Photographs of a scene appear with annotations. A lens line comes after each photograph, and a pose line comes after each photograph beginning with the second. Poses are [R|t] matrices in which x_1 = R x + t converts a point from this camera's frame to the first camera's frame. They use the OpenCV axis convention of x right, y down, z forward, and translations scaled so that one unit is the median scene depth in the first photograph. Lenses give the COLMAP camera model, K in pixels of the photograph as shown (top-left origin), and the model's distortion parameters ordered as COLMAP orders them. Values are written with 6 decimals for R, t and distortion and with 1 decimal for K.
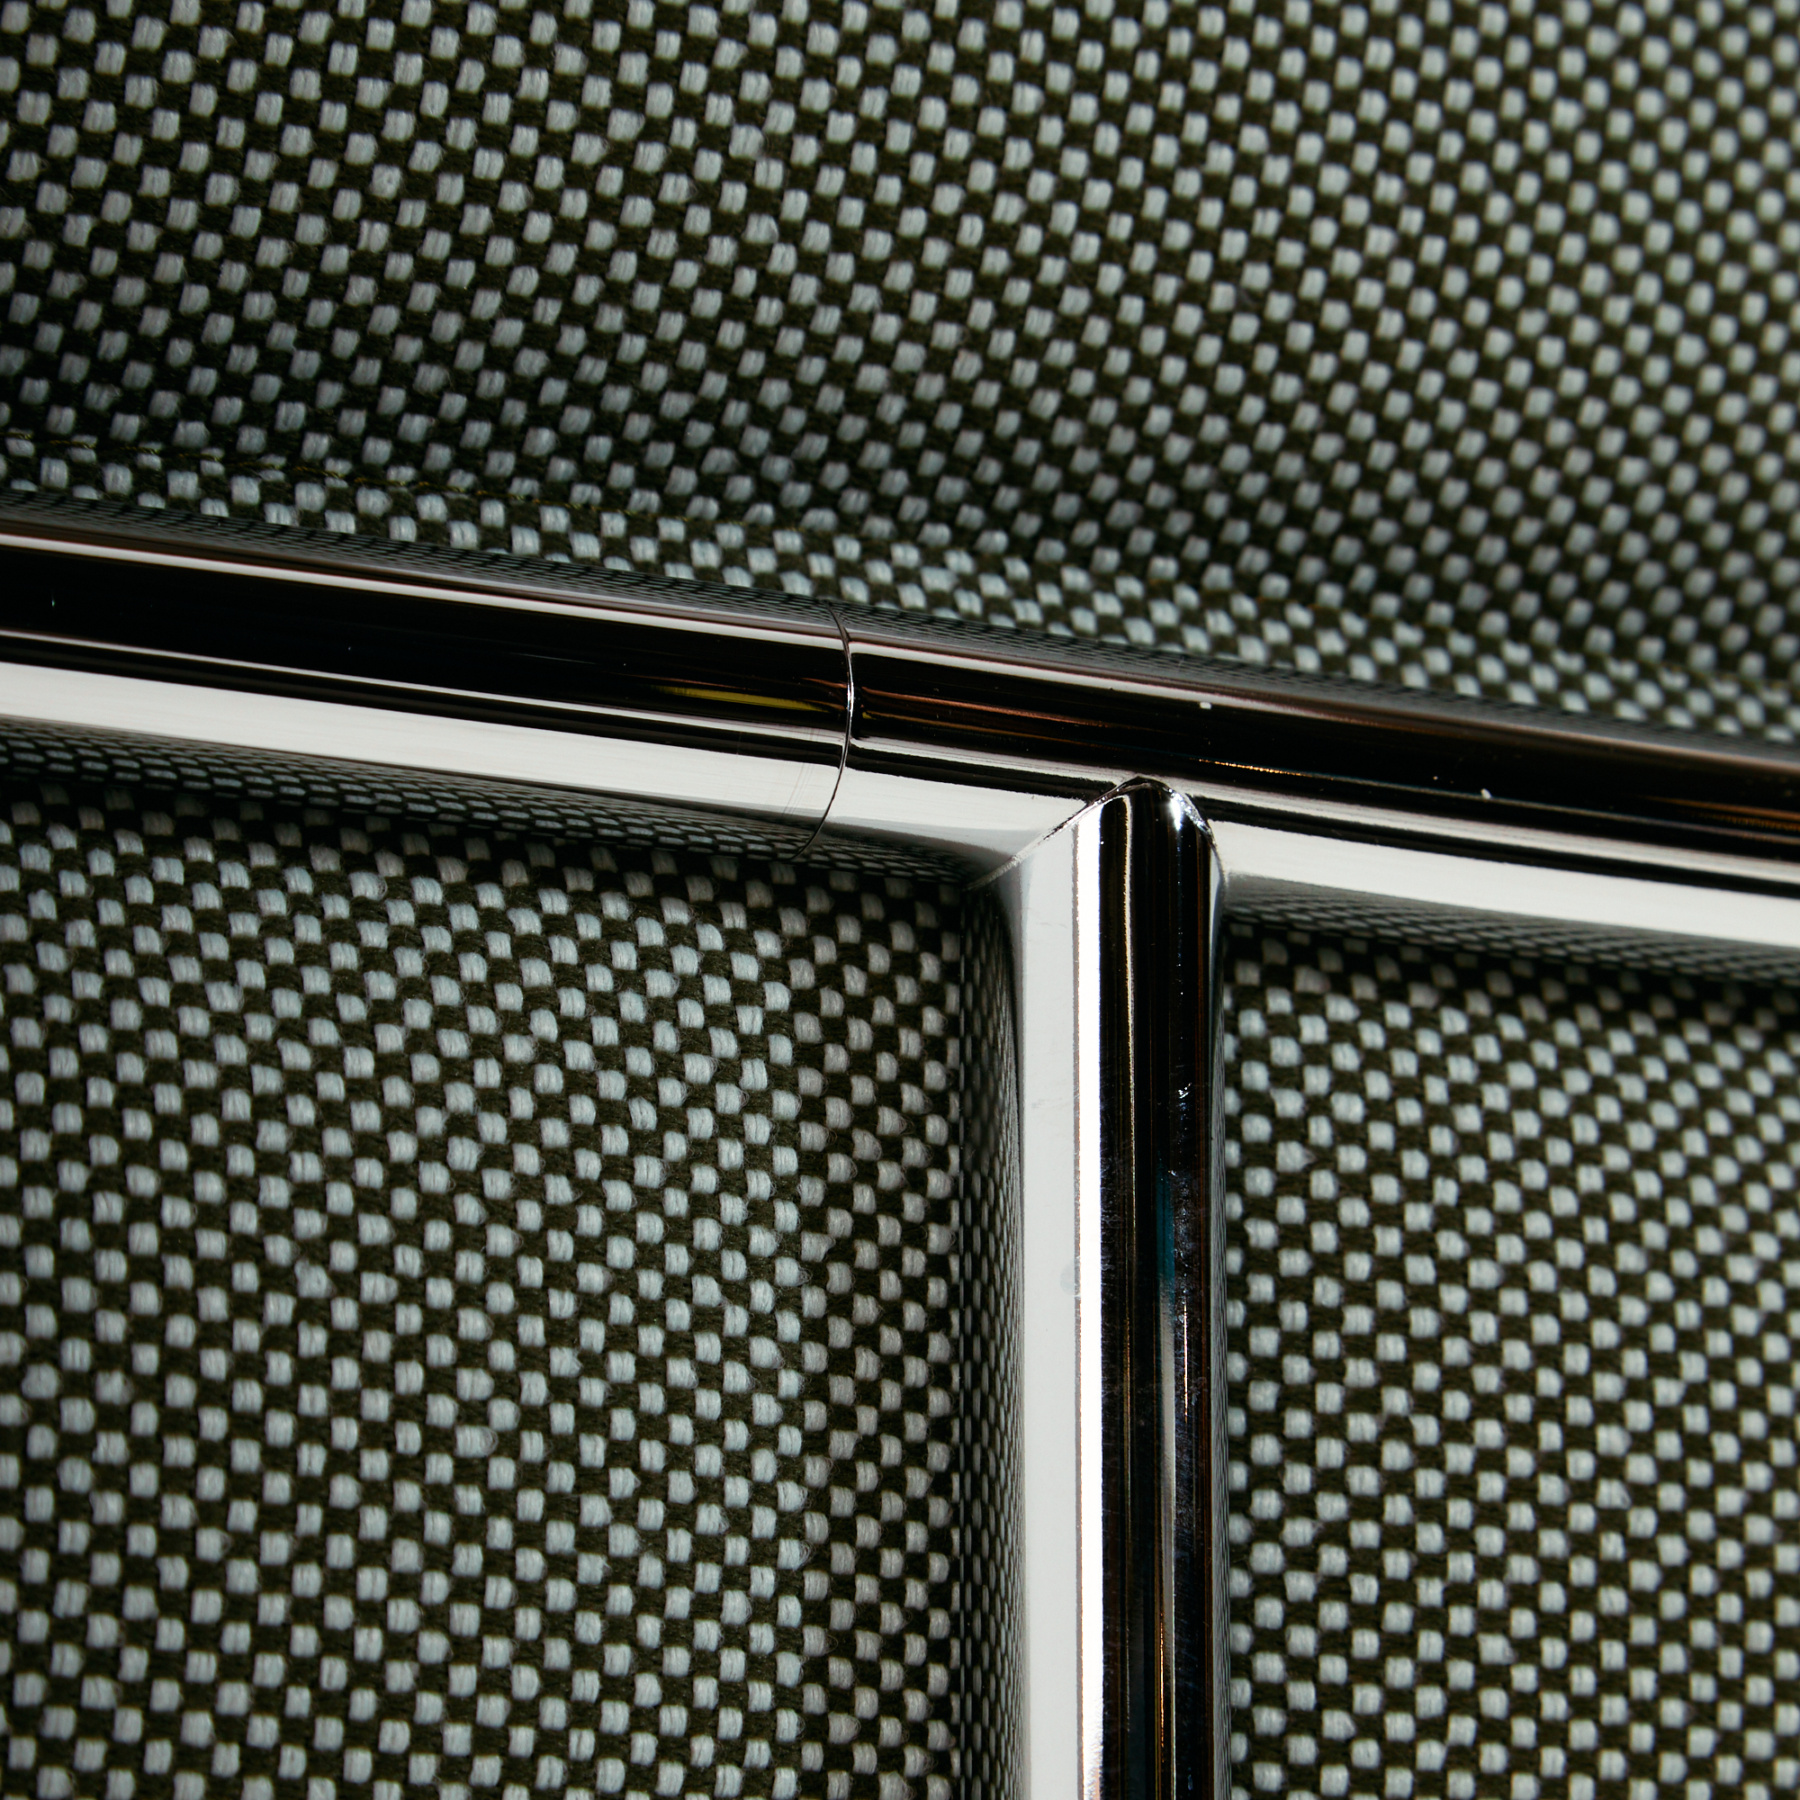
lens RADIAL K [[6751.3, 0, 900.0], [0, 6751.3, 900.0], [0, 0, 1]] dist [-0.206569, 0.285213]
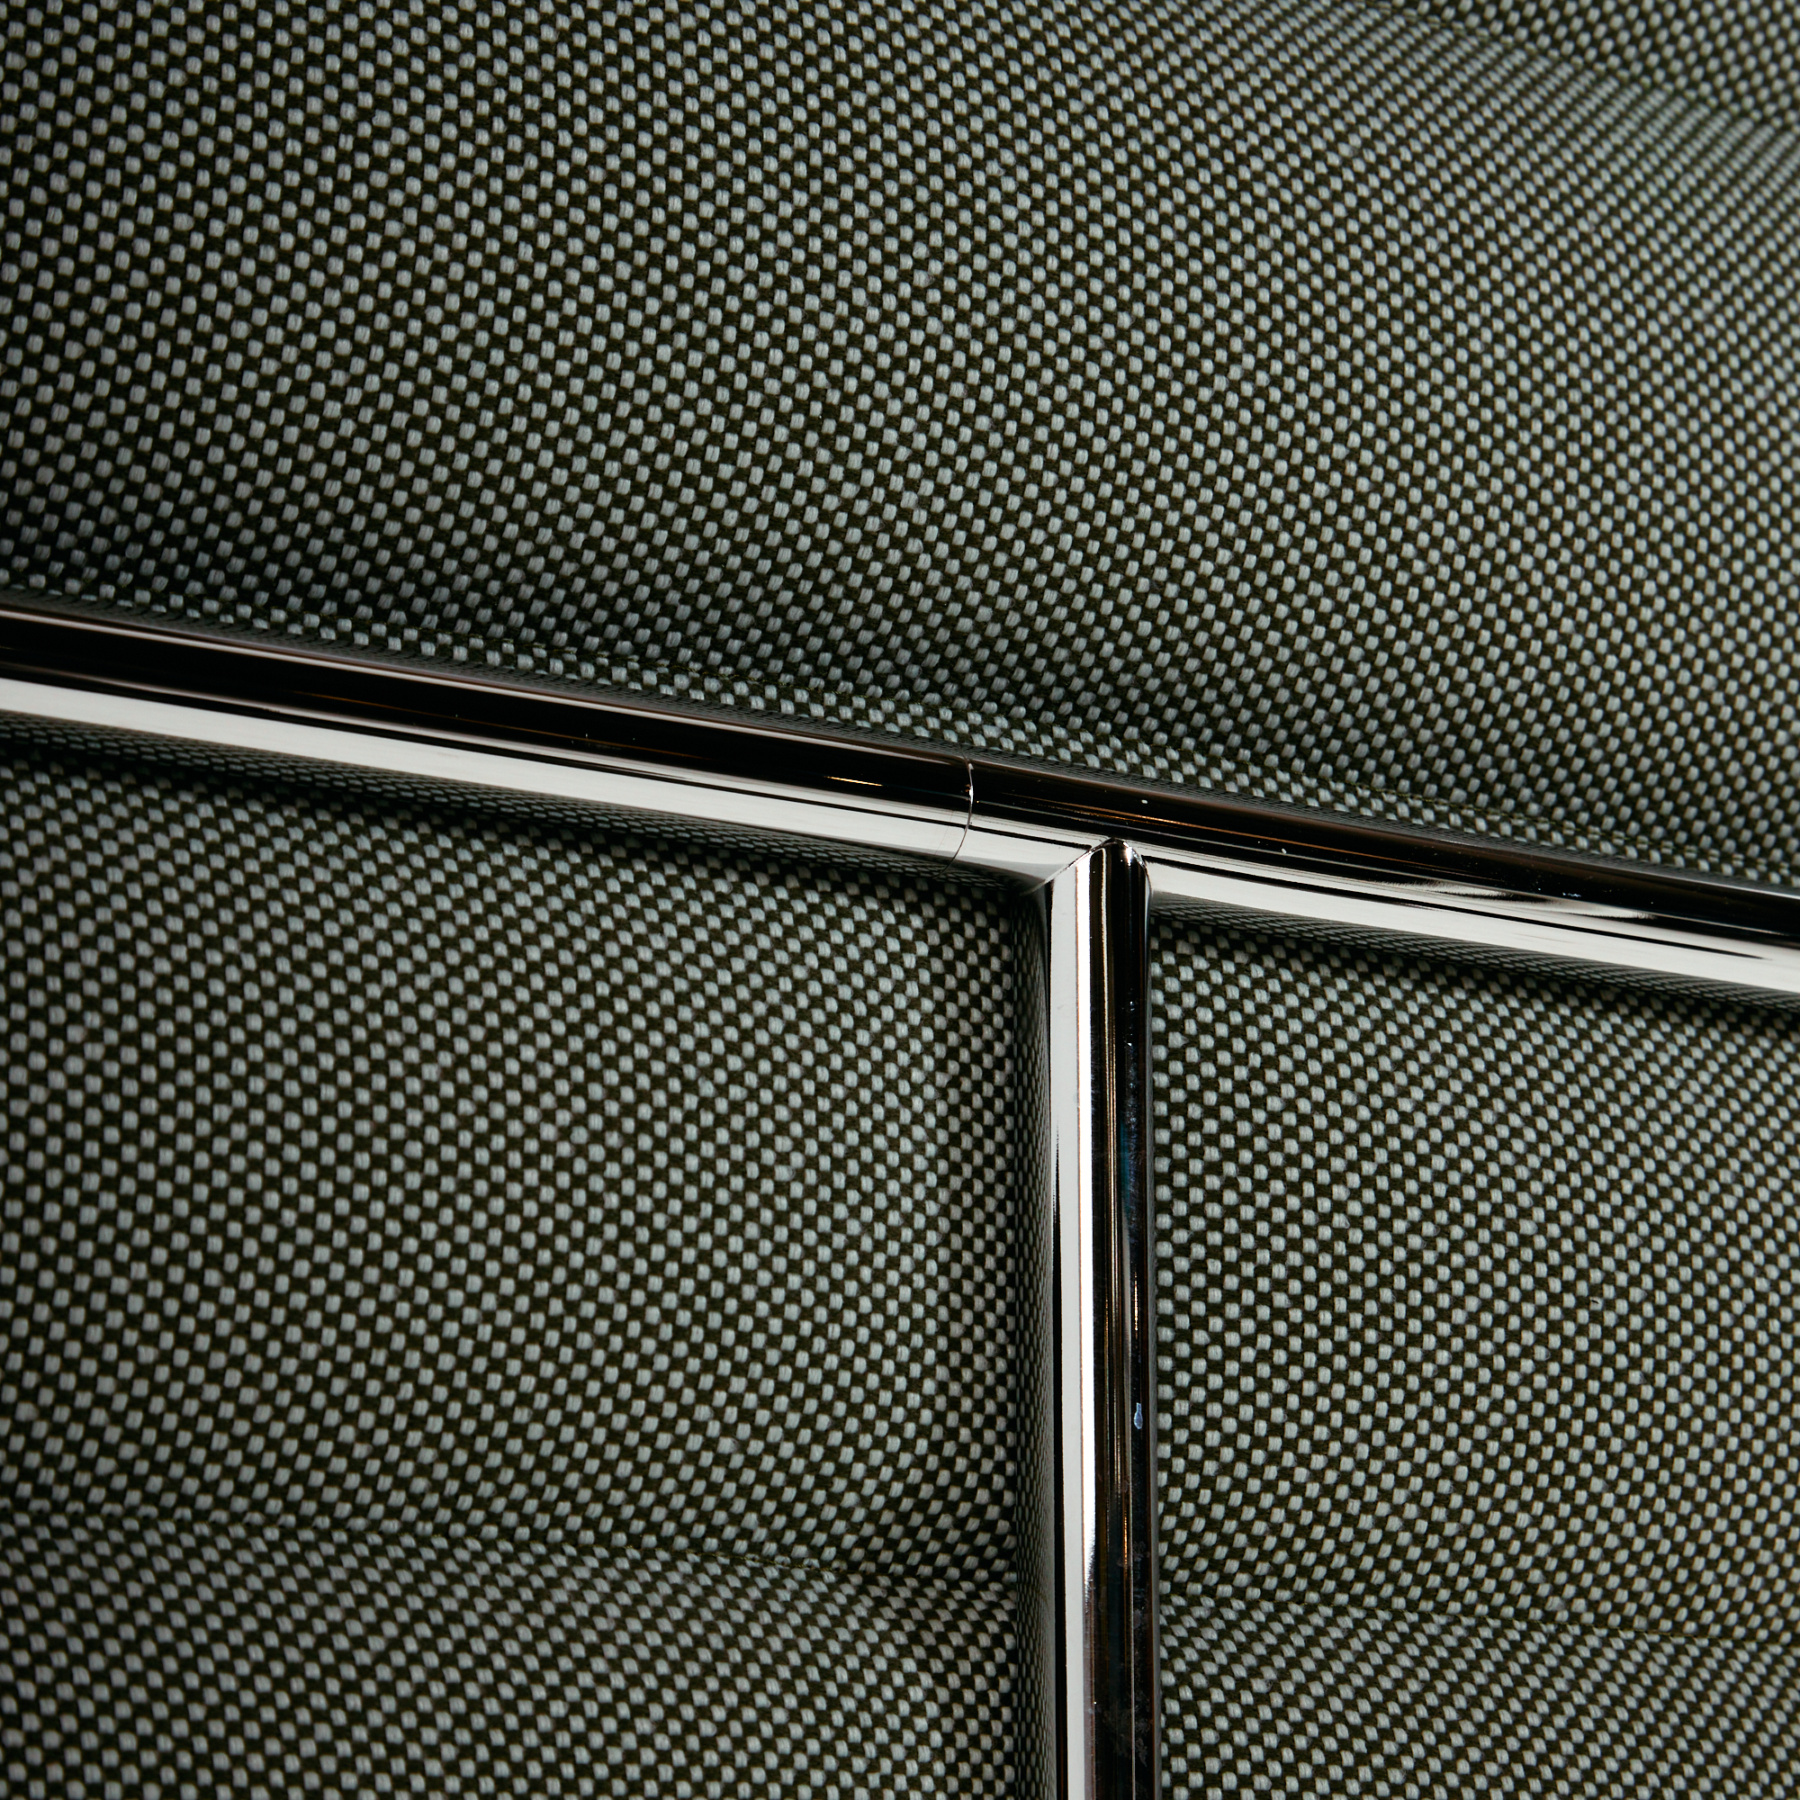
lens RADIAL K [[5302.9, 0, 900.0], [0, 5302.9, 900.0], [0, 0, 1]] dist [-0.134586, 0.609057]
pose [[0.995643, 0.019655, 0.091155, -0.159052], [-0.018895, 0.999779, -0.009193, 0.014154], [-0.091316, 0.007430, 0.995794, -0.487455]]
